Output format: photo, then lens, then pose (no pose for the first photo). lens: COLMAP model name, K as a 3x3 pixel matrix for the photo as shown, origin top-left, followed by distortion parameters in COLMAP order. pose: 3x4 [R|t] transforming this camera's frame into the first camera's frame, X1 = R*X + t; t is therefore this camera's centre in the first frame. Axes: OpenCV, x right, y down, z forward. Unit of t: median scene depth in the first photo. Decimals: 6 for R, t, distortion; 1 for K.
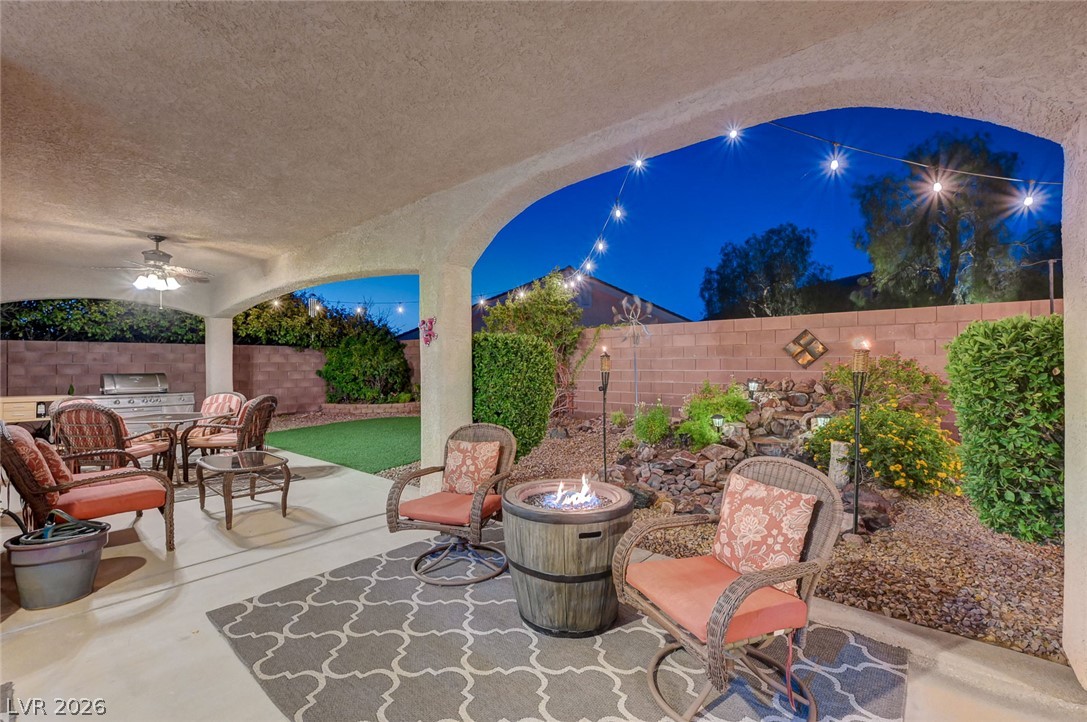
lens RADIAL K [[466.1, 0, 549.3], [0, 466.1, 360.0], [0, 0, 1]] dist [-0.000128, -0.000054]
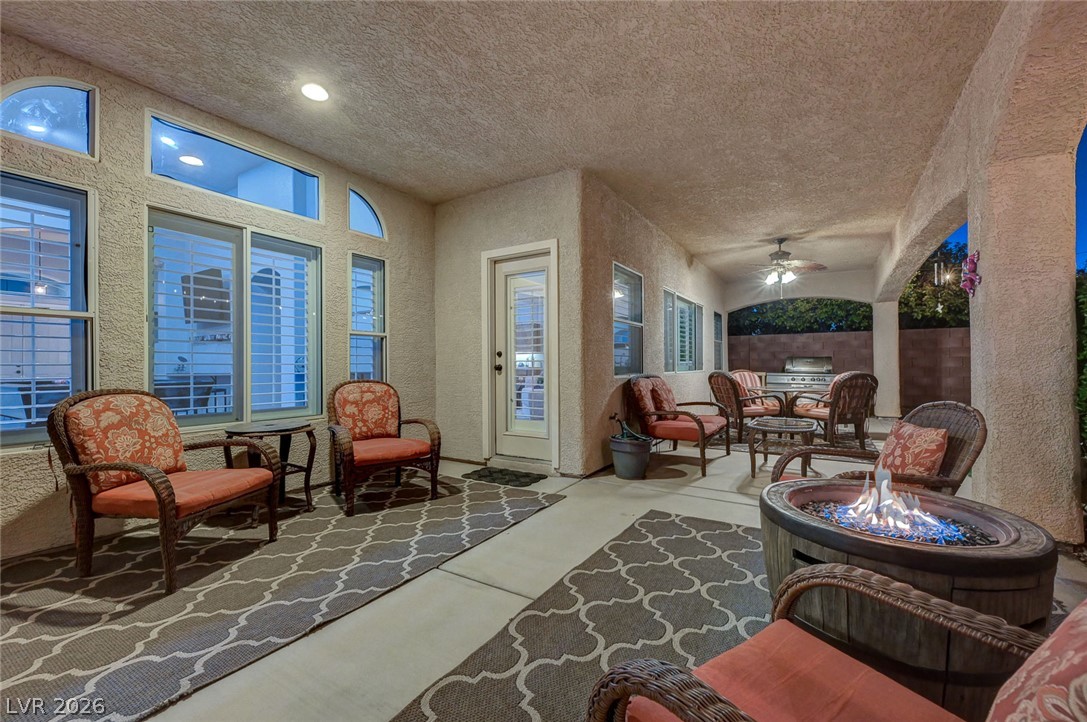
lens RADIAL K [[453.0, 0, 548.2], [0, 453.0, 363.9], [0, 0, 1]] dist [0.000099, 0.000164]
pose [[0.147516, 0.004916, -0.989047, 0.194547], [0.010955, 0.999918, 0.006604, 0.036756], [0.988999, -0.011809, 0.147450, 0.184236]]
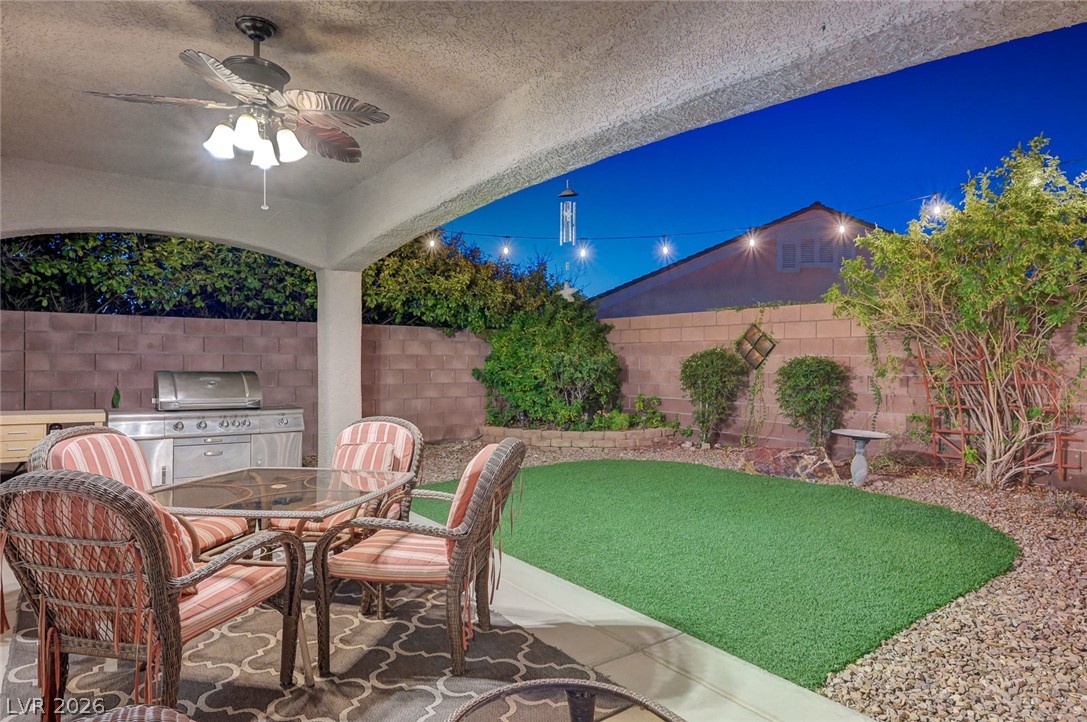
lens RADIAL K [[635.6, 0, 549.9], [0, 635.6, 362.1], [0, 0, 1]] dist [0.006311, -0.000150]
pose [[0.972243, 0.012946, -0.233616, -0.385436], [-0.010797, 0.999887, 0.010475, 0.007023], [0.233725, -0.007662, 0.972273, 0.435395]]
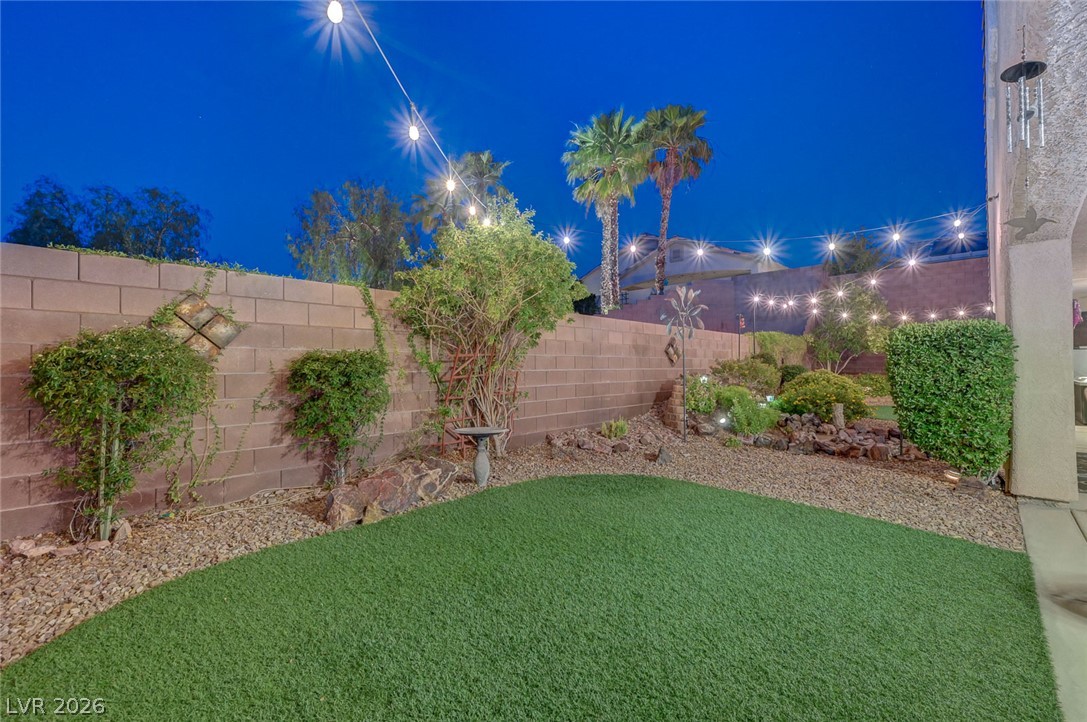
lens RADIAL K [[469.8, 0, 547.2], [0, 469.8, 364.1], [0, 0, 1]] dist [0.000364, -0.000073]
pose [[0.059251, 0.017588, 0.998088, -0.788268], [0.002809, 0.999838, -0.017786, 0.033213], [-0.998239, 0.003857, 0.059192, 1.259463]]
